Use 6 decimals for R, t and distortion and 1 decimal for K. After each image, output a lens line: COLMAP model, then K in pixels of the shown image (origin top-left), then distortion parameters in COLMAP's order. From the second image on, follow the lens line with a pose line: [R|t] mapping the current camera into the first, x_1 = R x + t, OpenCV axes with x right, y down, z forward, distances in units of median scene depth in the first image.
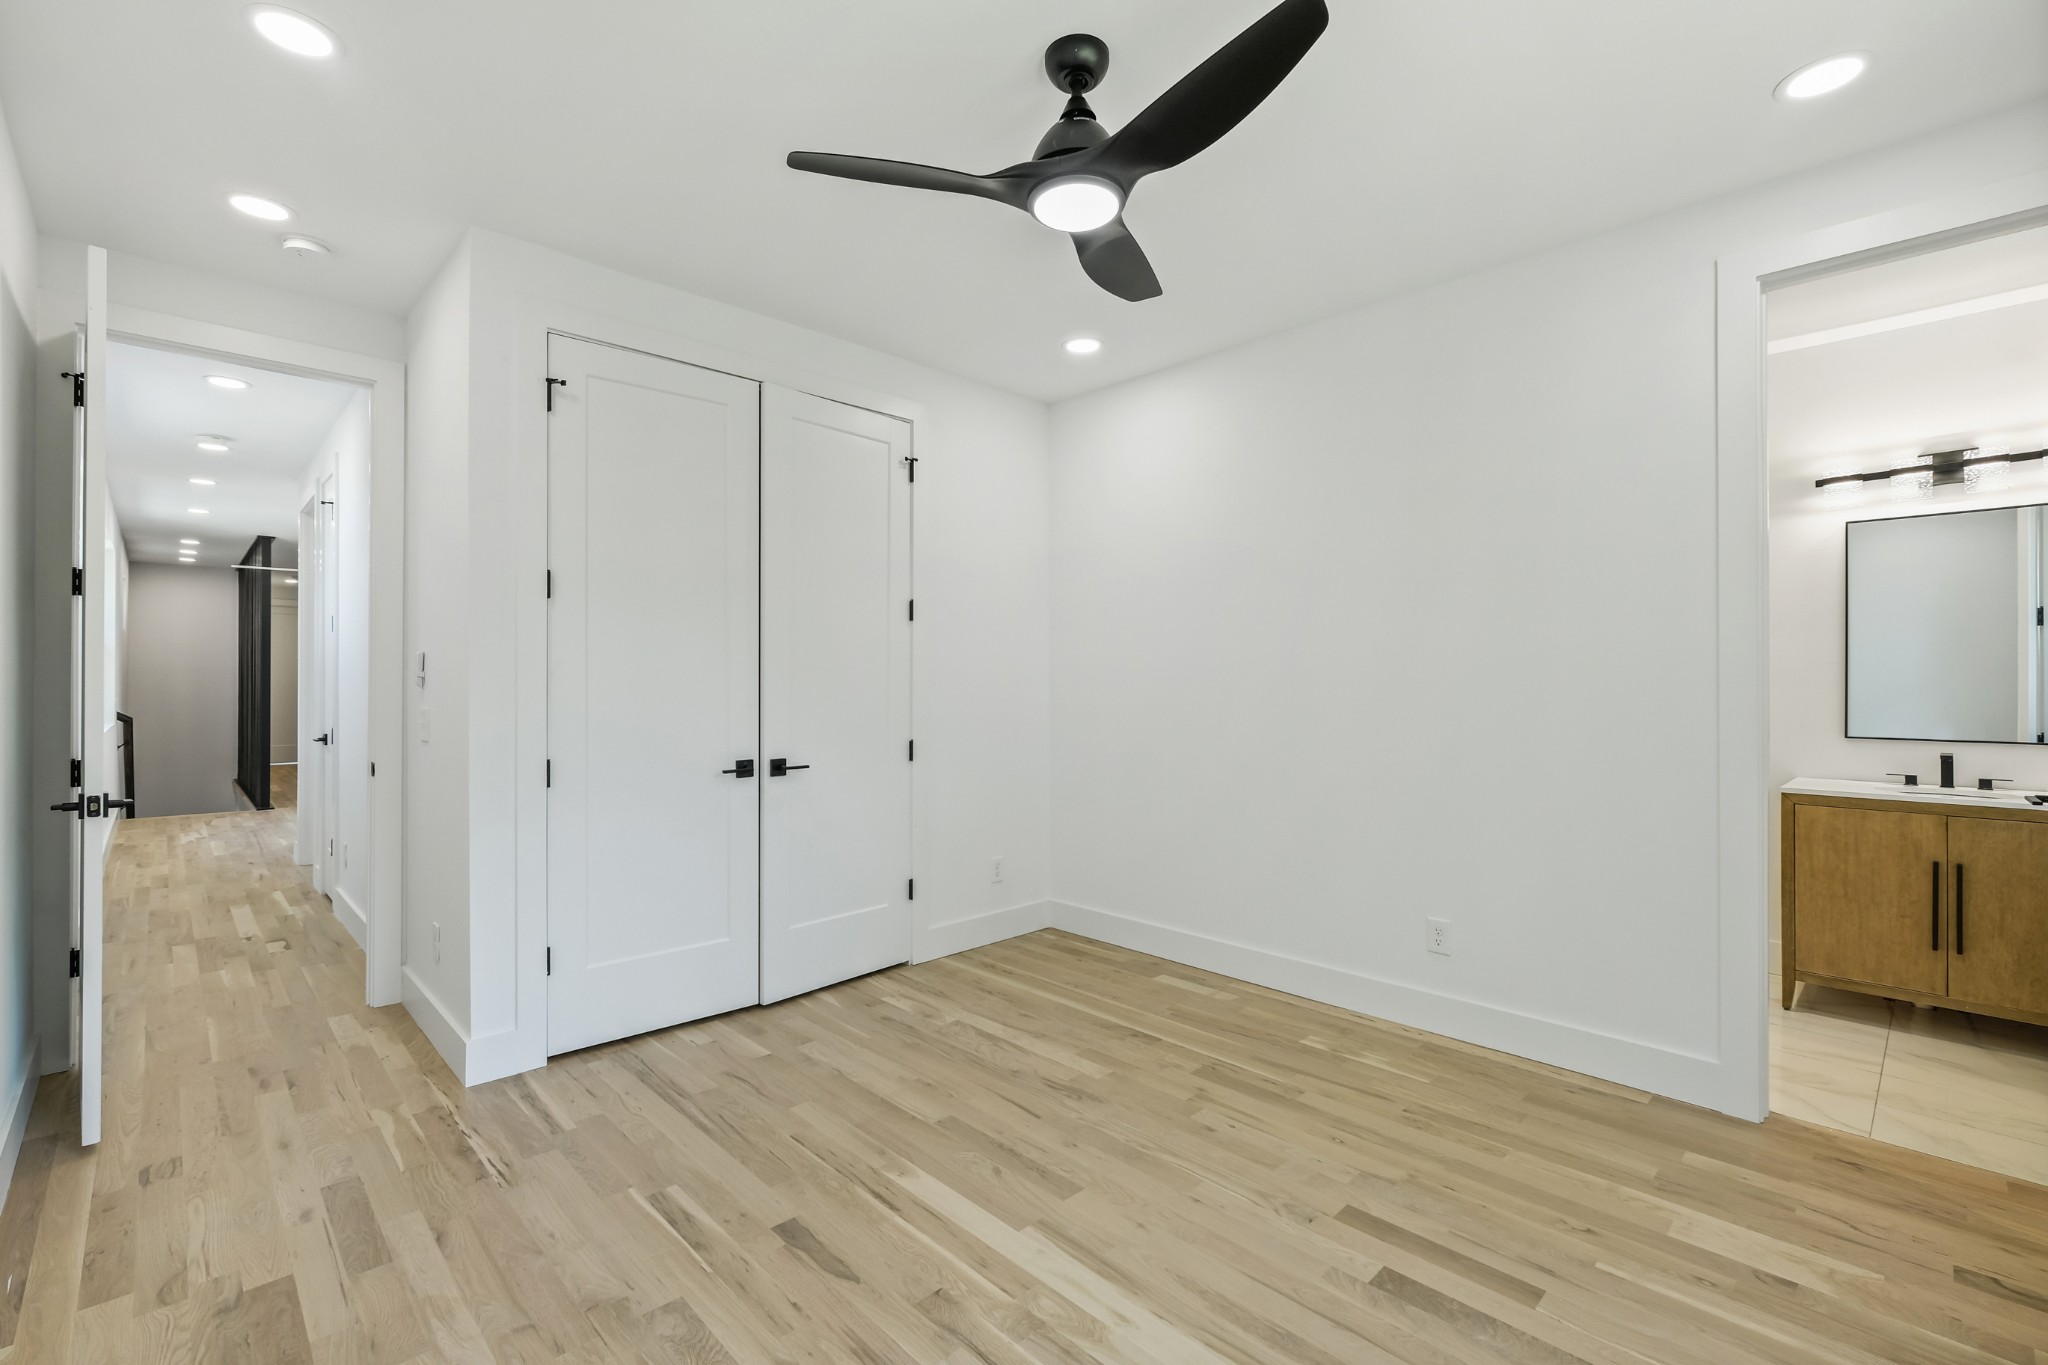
lens RADIAL K [[906.7, 0, 1015.4], [0, 906.7, 687.5], [0, 0, 1]] dist [0.000669, 0.000081]
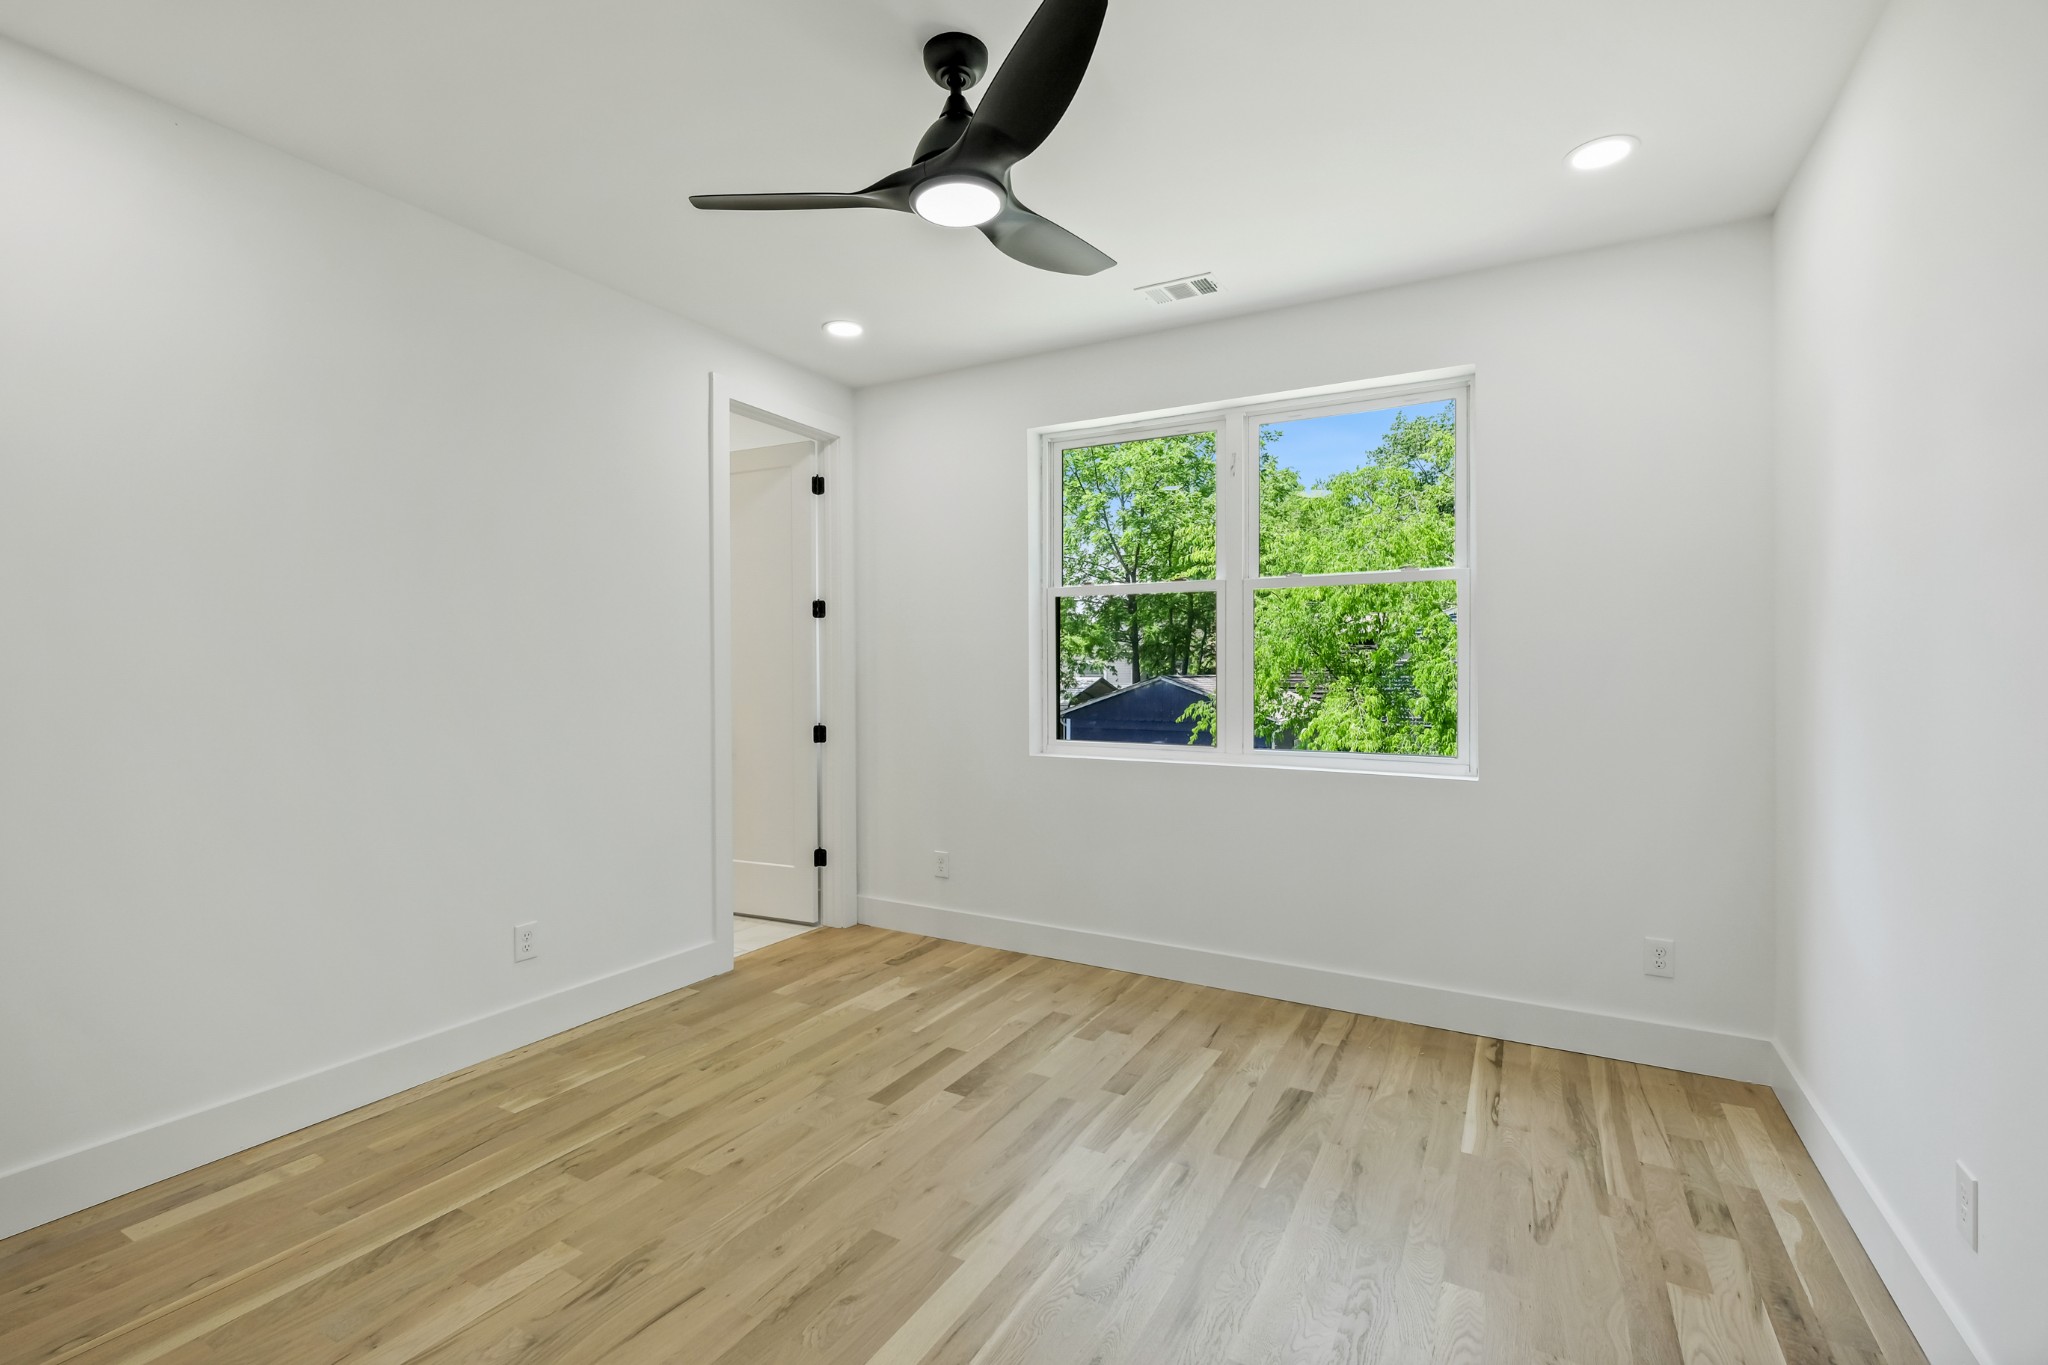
lens RADIAL K [[906.7, 0, 1015.4], [0, 906.7, 687.5], [0, 0, 1]] dist [0.000669, 0.000081]
pose [[-0.285229, -0.019844, 0.958254, -0.711743], [0.003681, 0.999756, 0.021800, -0.010968], [-0.958452, 0.009745, -0.285086, 0.958750]]
